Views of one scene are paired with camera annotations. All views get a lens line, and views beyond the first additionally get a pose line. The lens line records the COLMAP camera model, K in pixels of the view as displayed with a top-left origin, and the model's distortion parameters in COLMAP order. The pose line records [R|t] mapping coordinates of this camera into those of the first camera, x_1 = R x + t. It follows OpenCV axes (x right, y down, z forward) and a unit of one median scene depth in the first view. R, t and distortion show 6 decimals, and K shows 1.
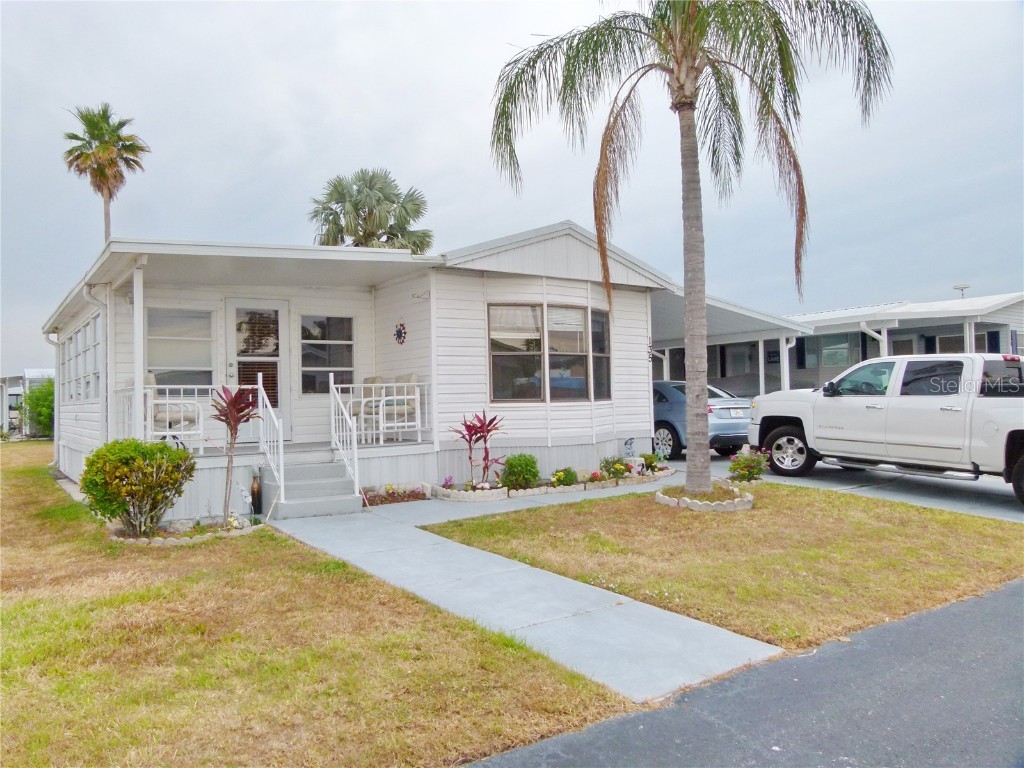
lens RADIAL K [[765.1, 0, 494.2], [0, 765.1, 383.3], [0, 0, 1]] dist [-0.032121, 0.009740]
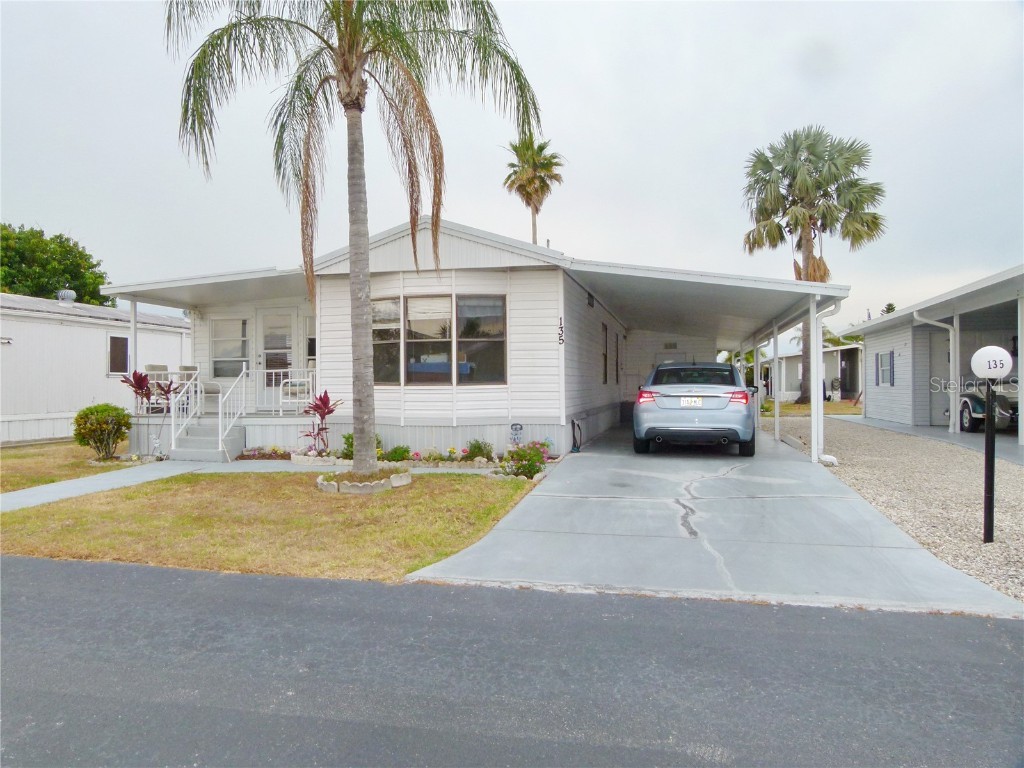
lens RADIAL K [[765.1, 0, 494.2], [0, 765.1, 383.3], [0, 0, 1]] dist [-0.032121, 0.009740]
pose [[0.660909, 0.014837, -0.750319, 1.040389], [0.009188, 0.999570, 0.027858, -0.008792], [0.750410, -0.025305, 0.660488, 0.393936]]
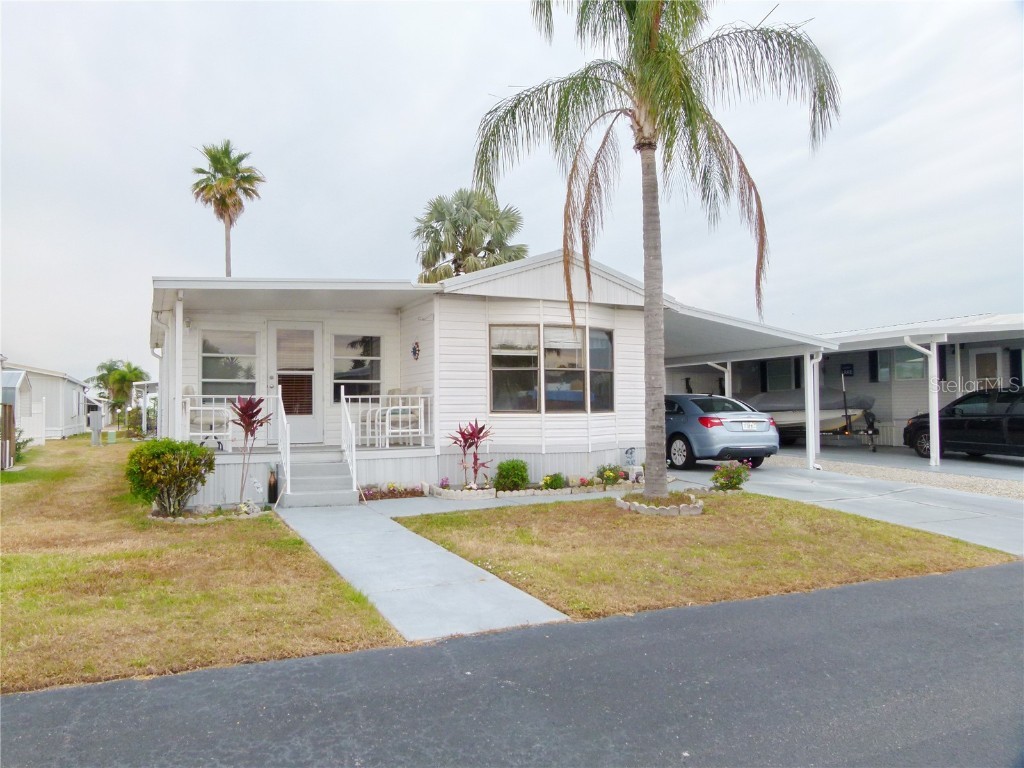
lens RADIAL K [[765.1, 0, 494.2], [0, 765.1, 383.3], [0, 0, 1]] dist [-0.032121, 0.009740]
pose [[0.985245, 0.008287, -0.170951, 0.200263], [-0.010120, 0.999900, -0.009856, -0.007335], [0.170852, 0.011441, 0.985230, -0.105726]]
